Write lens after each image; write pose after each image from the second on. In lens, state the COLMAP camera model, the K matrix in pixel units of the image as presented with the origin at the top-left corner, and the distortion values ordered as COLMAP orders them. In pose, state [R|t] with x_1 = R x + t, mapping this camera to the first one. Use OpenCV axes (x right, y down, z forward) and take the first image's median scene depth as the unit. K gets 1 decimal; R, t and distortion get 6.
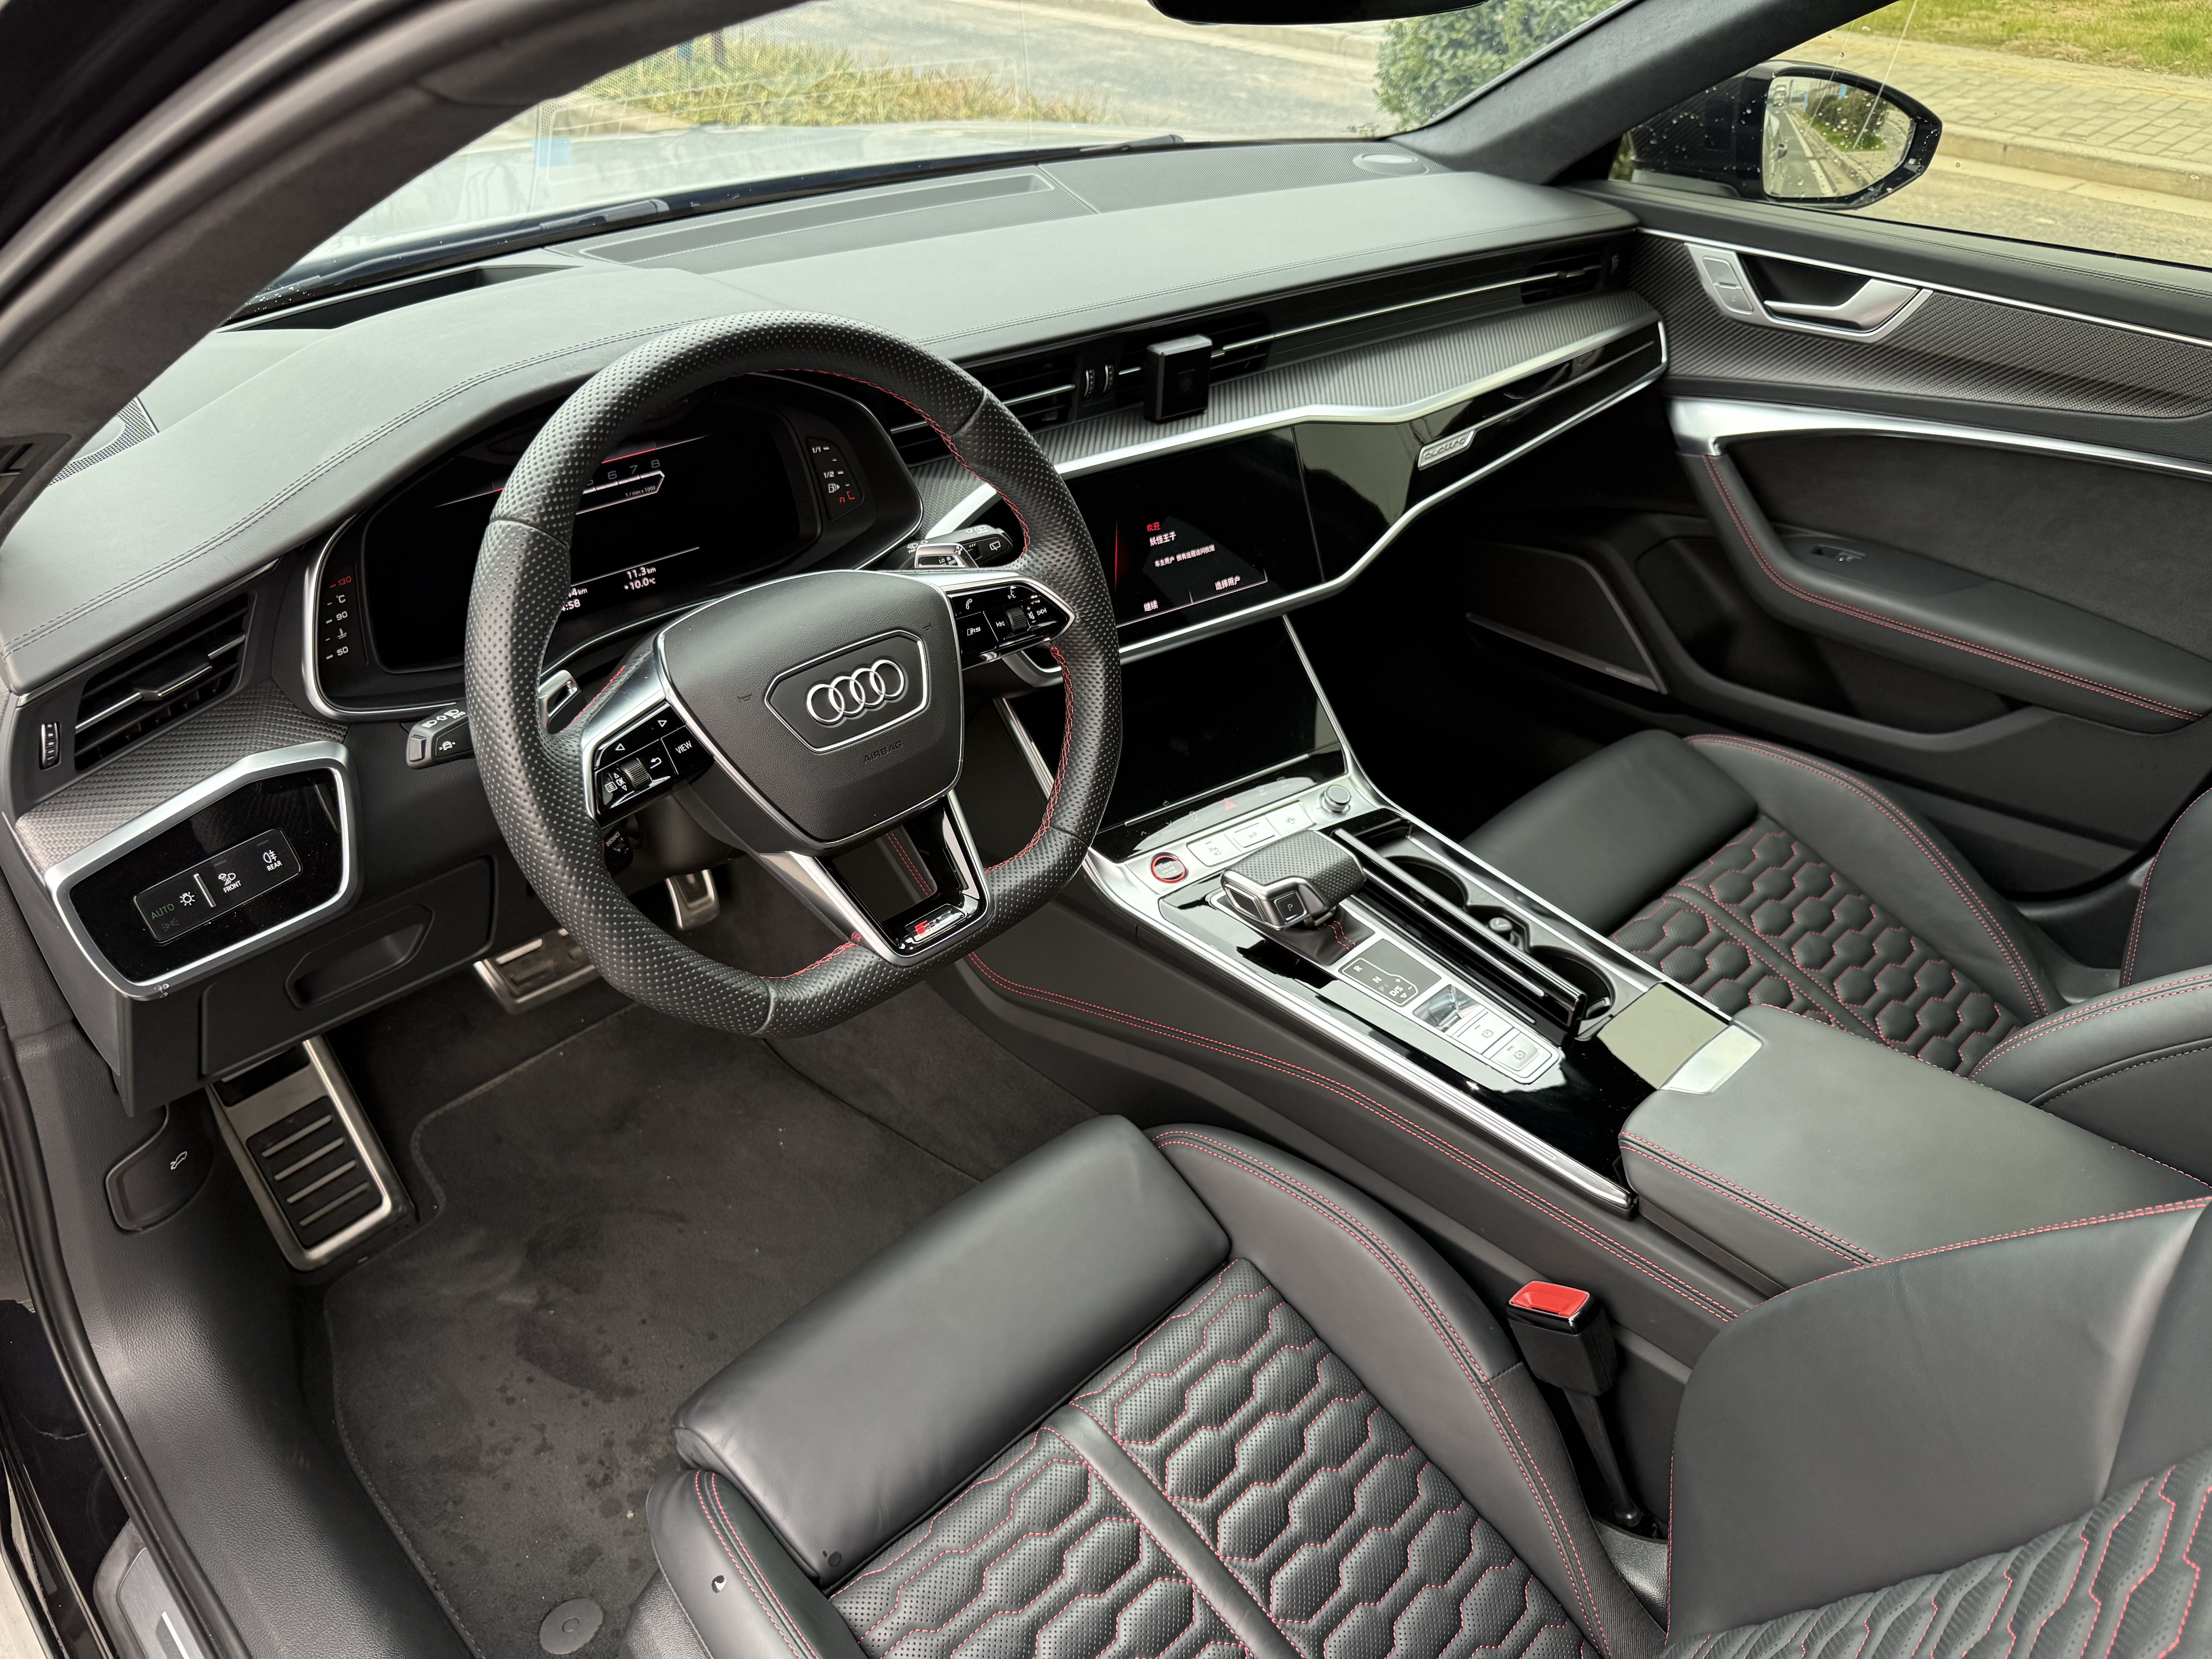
lens RADIAL K [[1543.9, 0, 1097.7], [0, 1543.9, 807.5], [0, 0, 1]] dist [0.018494, -0.026334]
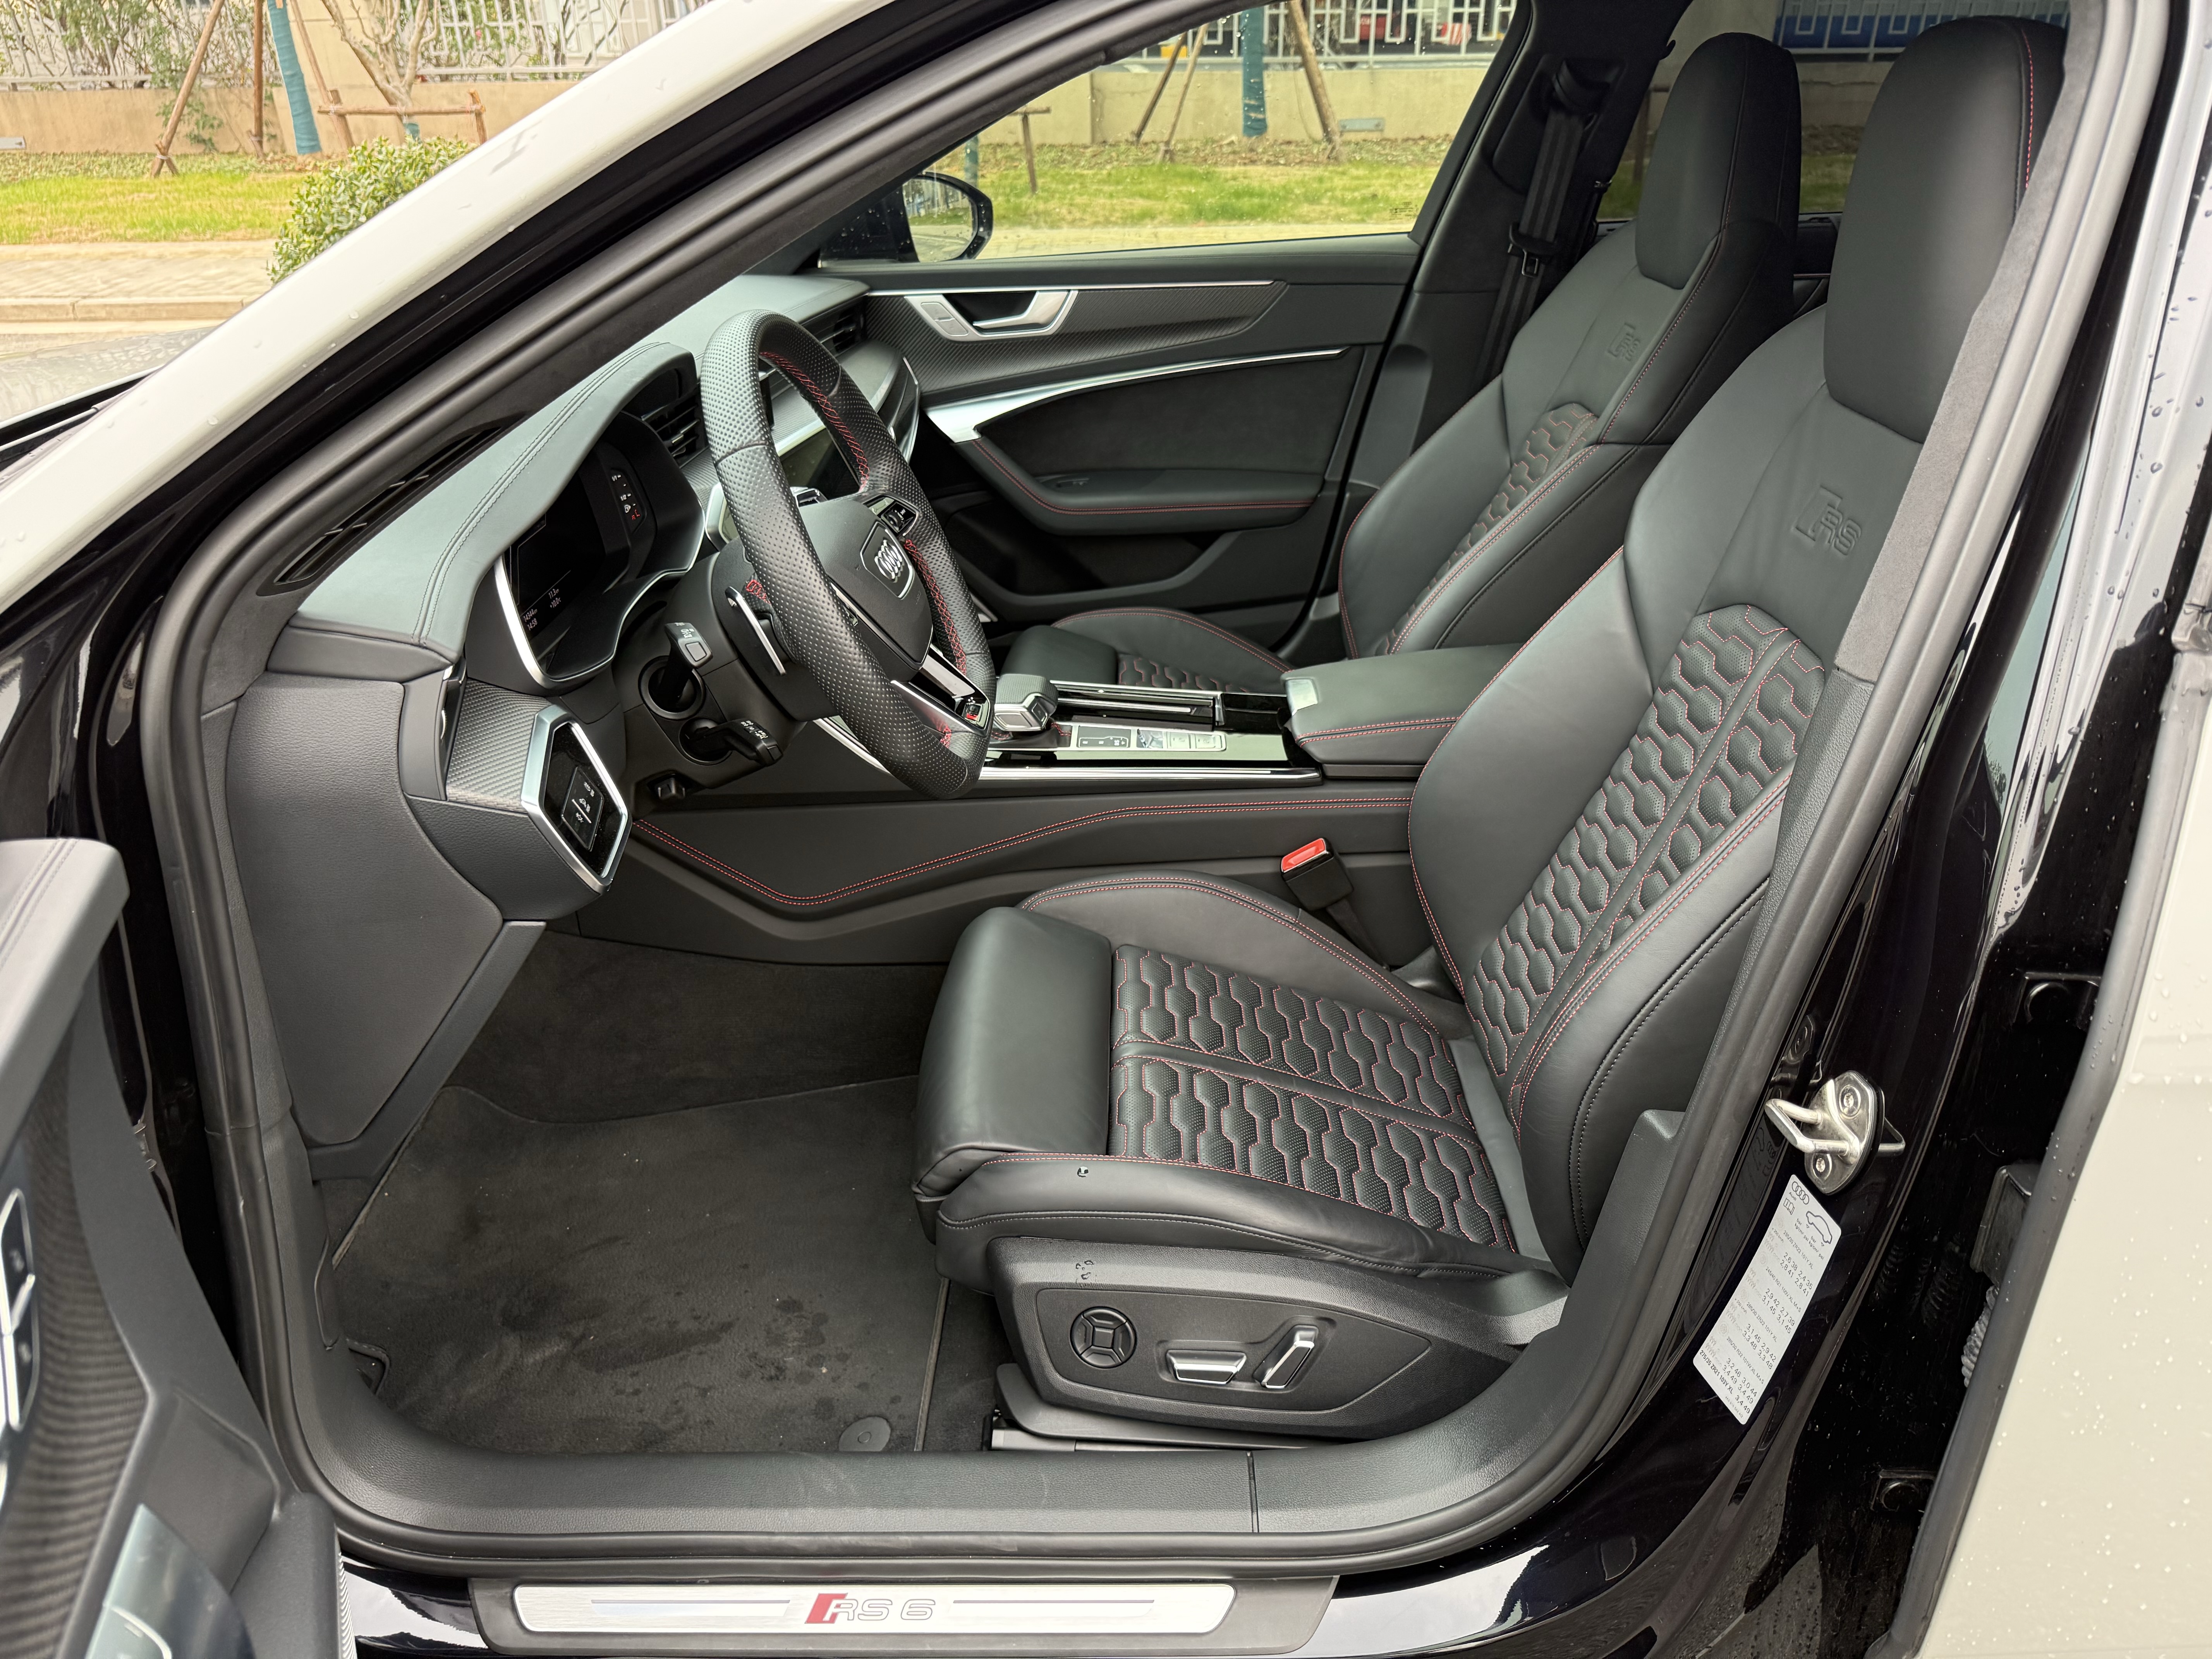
lens RADIAL K [[1543.9, 0, 1110.7], [0, 1543.9, 834.1], [0, 0, 1]] dist [0.018494, -0.026334]
pose [[0.710716, -0.353943, 0.607953, -0.804711], [0.419742, 0.906877, 0.037281, 0.157771], [-0.564534, 0.228687, 0.793097, -0.150948]]
